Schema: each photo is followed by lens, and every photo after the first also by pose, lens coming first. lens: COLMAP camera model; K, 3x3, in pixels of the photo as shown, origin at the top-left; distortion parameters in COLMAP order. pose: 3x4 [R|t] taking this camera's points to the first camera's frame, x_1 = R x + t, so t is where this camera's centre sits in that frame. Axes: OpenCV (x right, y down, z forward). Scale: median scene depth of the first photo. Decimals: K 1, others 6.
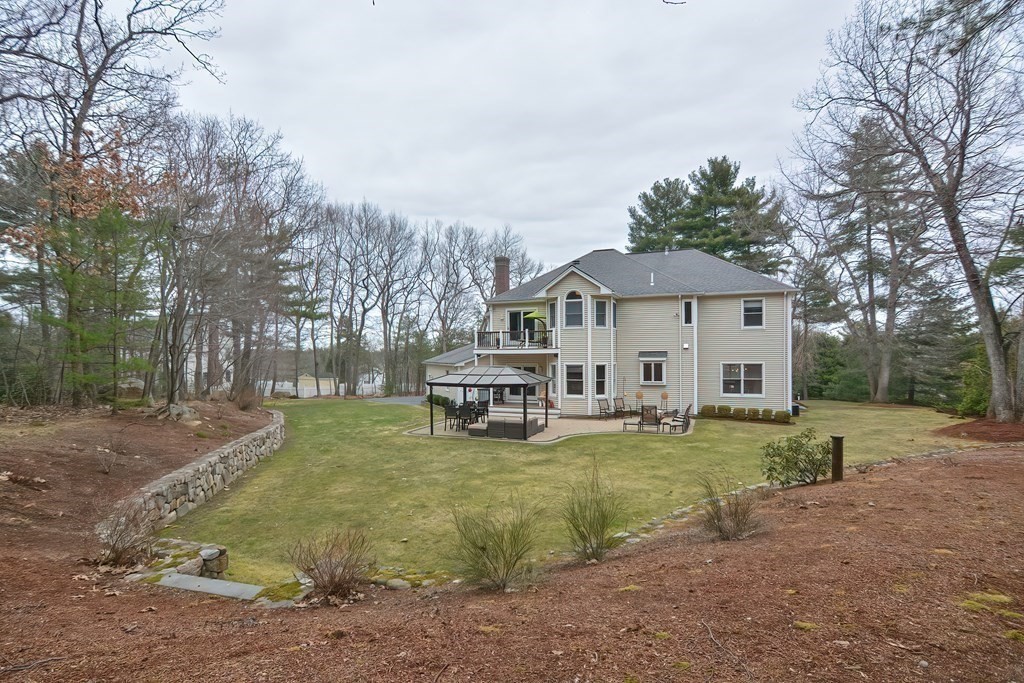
lens RADIAL K [[502.3, 0, 513.2], [0, 502.3, 341.9], [0, 0, 1]] dist [-0.024968, 0.005182]
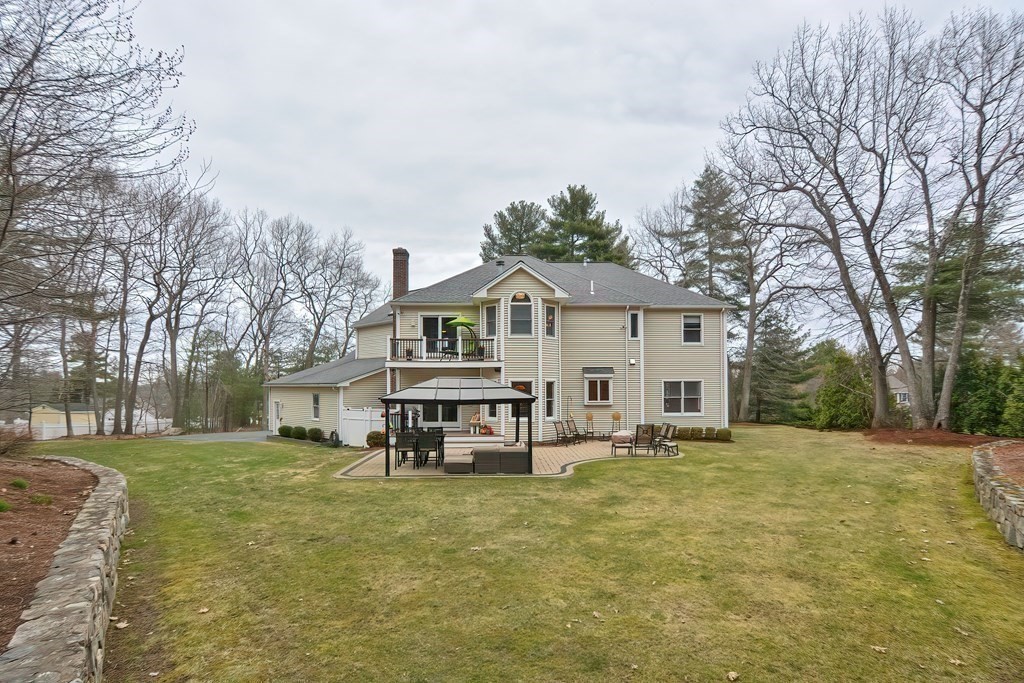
lens RADIAL K [[502.3, 0, 494.7], [0, 502.3, 367.1], [0, 0, 1]] dist [-0.024968, 0.005182]
pose [[0.913802, 0.020269, 0.405654, -0.253074], [-0.011062, 0.999626, -0.025029, 0.043506], [-0.406009, 0.018384, 0.913684, 0.259896]]
